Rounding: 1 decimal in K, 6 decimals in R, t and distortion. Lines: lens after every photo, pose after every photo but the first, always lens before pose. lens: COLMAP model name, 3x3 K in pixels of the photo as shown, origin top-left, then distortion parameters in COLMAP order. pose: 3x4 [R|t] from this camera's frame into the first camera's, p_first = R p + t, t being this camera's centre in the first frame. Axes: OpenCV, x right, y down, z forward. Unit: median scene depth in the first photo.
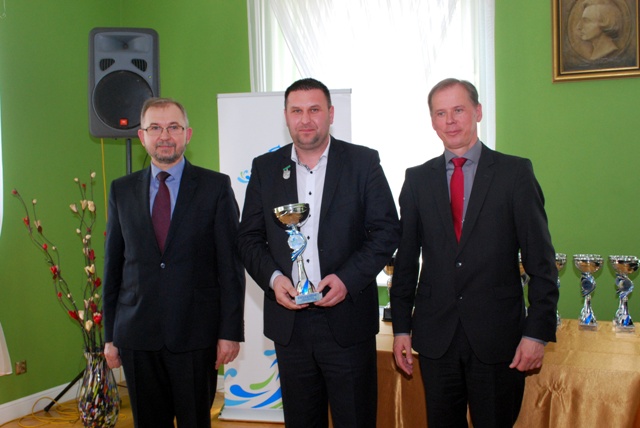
lens RADIAL K [[660.2, 0, 320.0], [0, 660.2, 214.0], [0, 0, 1]] dist [-0.046848, 0.014635]
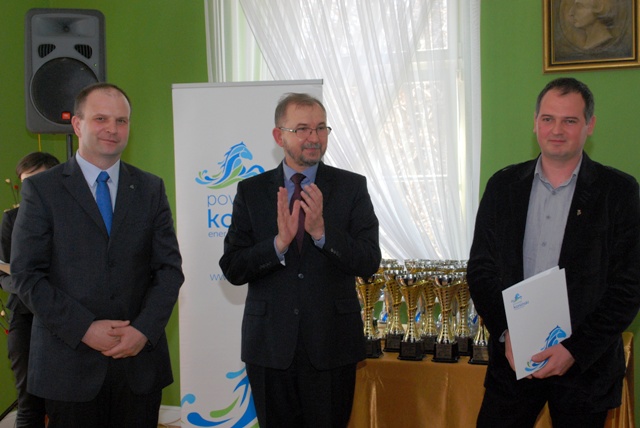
lens RADIAL K [[913.5, 0, 320.0], [0, 913.5, 214.0], [0, 0, 1]] dist [0.014855, 0.002627]
pose [[0.998892, -0.005209, 0.046770, -0.015880], [0.005317, 0.999983, -0.002189, -0.003573], [-0.046758, 0.002436, 0.998903, -0.247088]]
